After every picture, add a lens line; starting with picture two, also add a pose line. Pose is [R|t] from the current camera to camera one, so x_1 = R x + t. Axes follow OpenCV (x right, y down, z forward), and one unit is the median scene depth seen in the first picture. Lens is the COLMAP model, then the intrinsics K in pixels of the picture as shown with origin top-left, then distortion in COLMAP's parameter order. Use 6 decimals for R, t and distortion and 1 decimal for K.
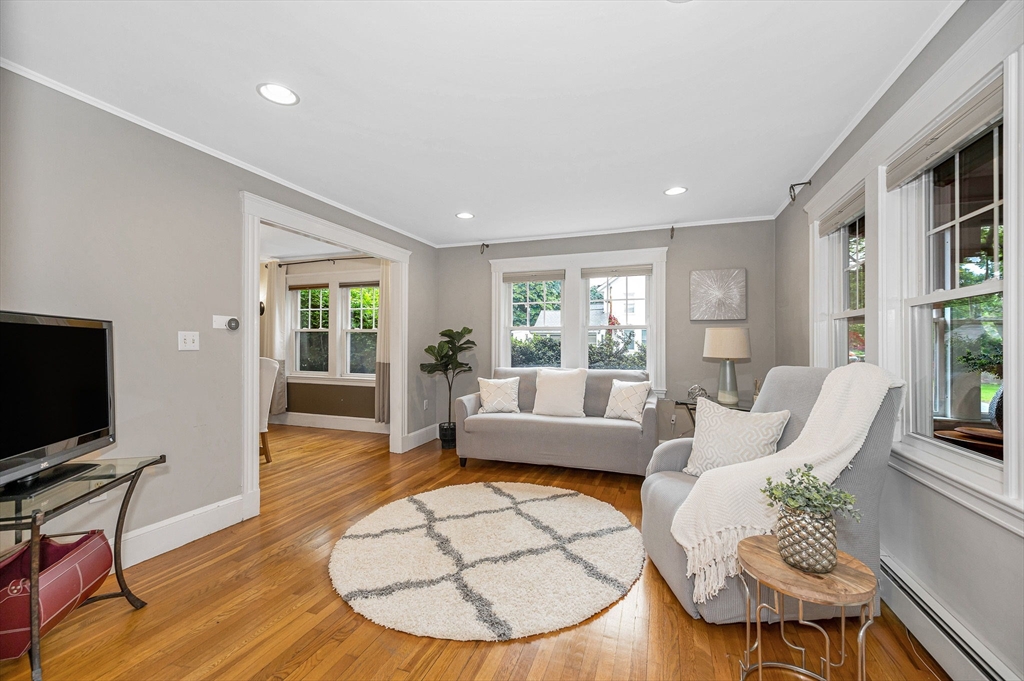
lens RADIAL K [[424.1, 0, 505.0], [0, 424.1, 342.7], [0, 0, 1]] dist [-0.001149, 0.000856]
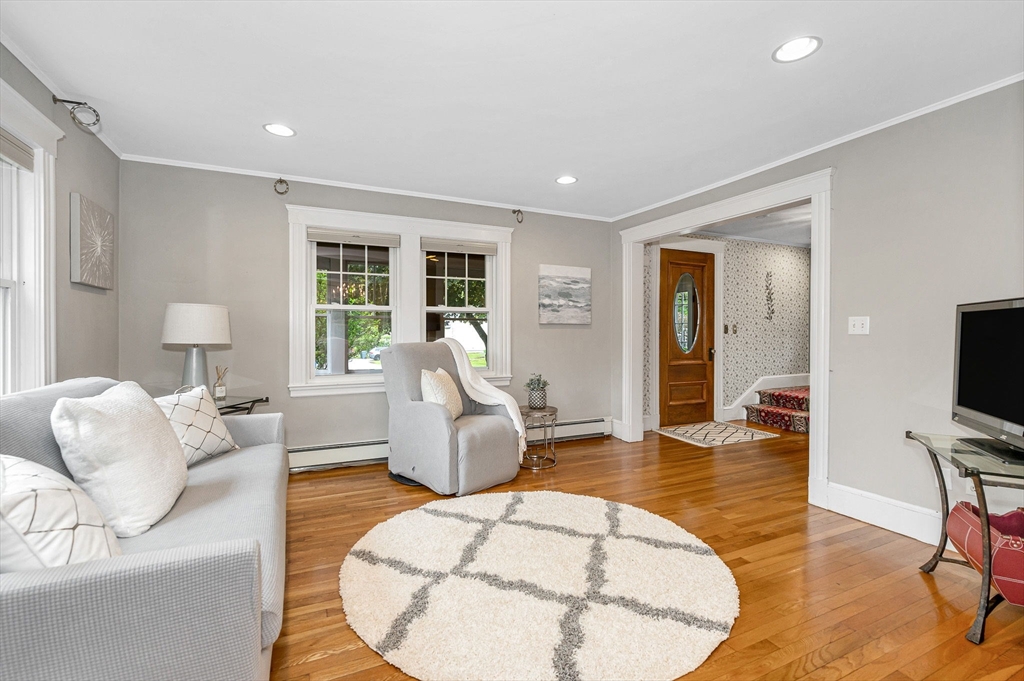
lens RADIAL K [[438.5, 0, 503.4], [0, 438.5, 337.3], [0, 0, 1]] dist [-0.001838, 0.002736]
pose [[-0.712122, -0.011908, 0.701955, -0.362562], [-0.004482, 0.999913, 0.012415, 0.009844], [-0.702041, 0.005694, -0.712114, 1.022980]]
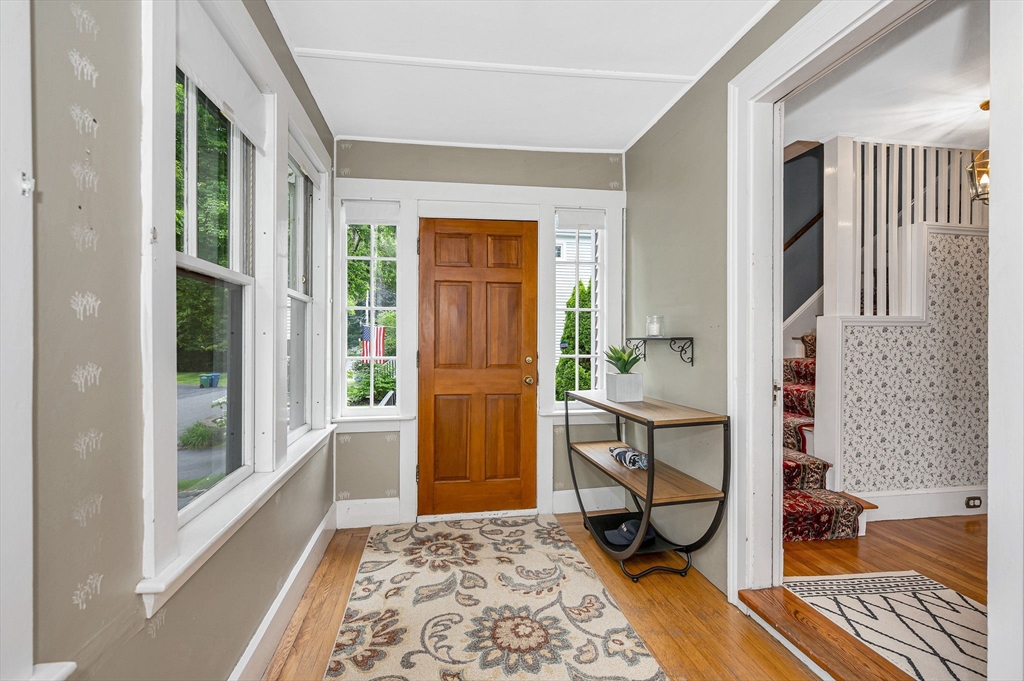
lens RADIAL K [[495.1, 0, 519.7], [0, 495.1, 340.8], [0, 0, 1]] dist [-0.000867, -0.000510]
pose [[-0.862436, -0.007101, -0.506117, 0.604733], [-0.006793, 0.999974, -0.002455, 0.020581], [0.506121, 0.001321, -0.862461, -0.048994]]
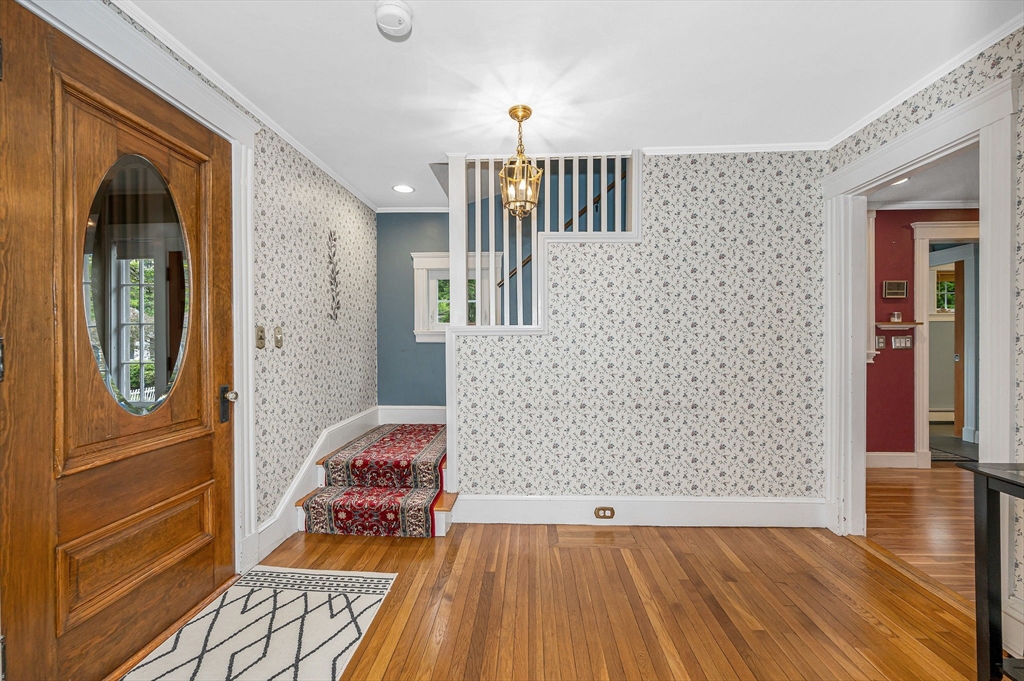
lens RADIAL K [[424.1, 0, 512.5], [0, 424.1, 342.1], [0, 0, 1]] dist [-0.001149, 0.000856]
pose [[-0.948100, -0.002045, -0.317965, -0.040918], [-0.002953, 0.999993, 0.002374, 0.002113], [0.317958, 0.003190, -0.948100, 0.212010]]
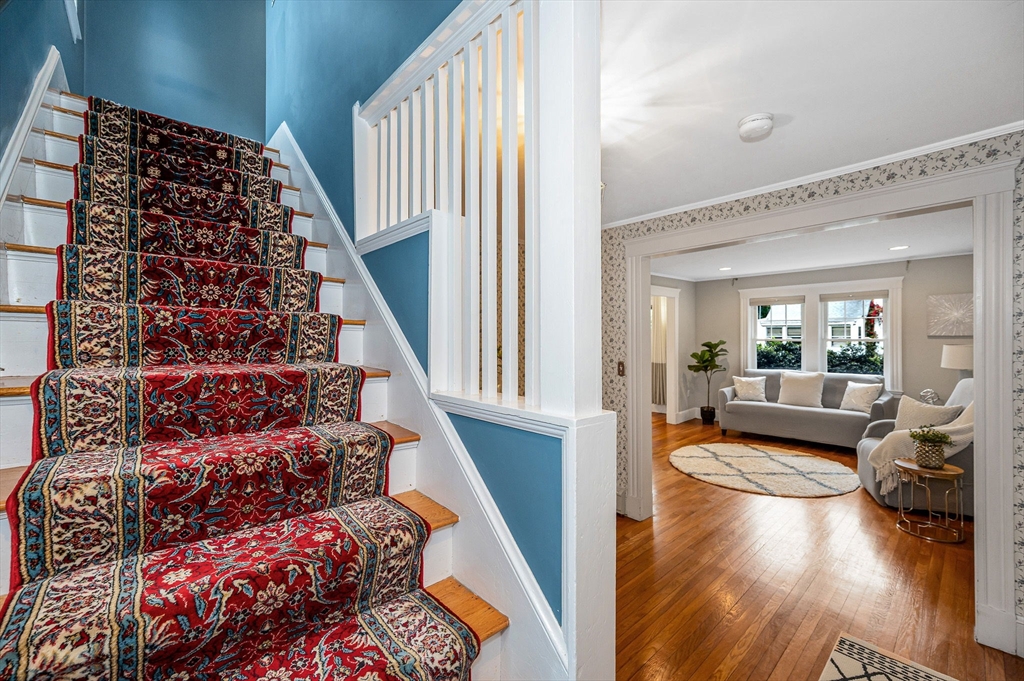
lens RADIAL K [[424.1, 0, 518.8], [0, 424.1, 334.8], [0, 0, 1]] dist [-0.001149, 0.000856]
pose [[0.897509, -0.005174, -0.440967, -0.085935], [0.005695, 0.999984, -0.000142, -0.066391], [0.440960, -0.002384, 0.897523, -0.656493]]
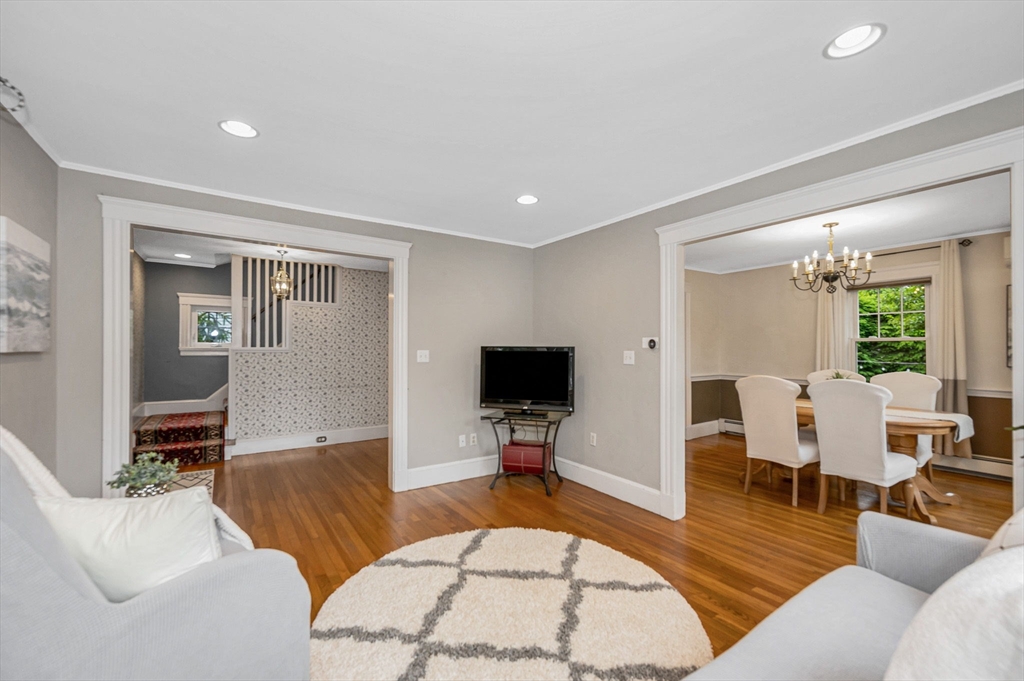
lens RADIAL K [[438.5, 0, 519.0], [0, 438.5, 340.7], [0, 0, 1]] dist [-0.001838, 0.002736]
pose [[-0.569518, -0.022033, -0.821684, 0.391363], [-0.004803, 0.999713, -0.023478, -0.014350], [0.821965, -0.009425, -0.569460, 0.919302]]
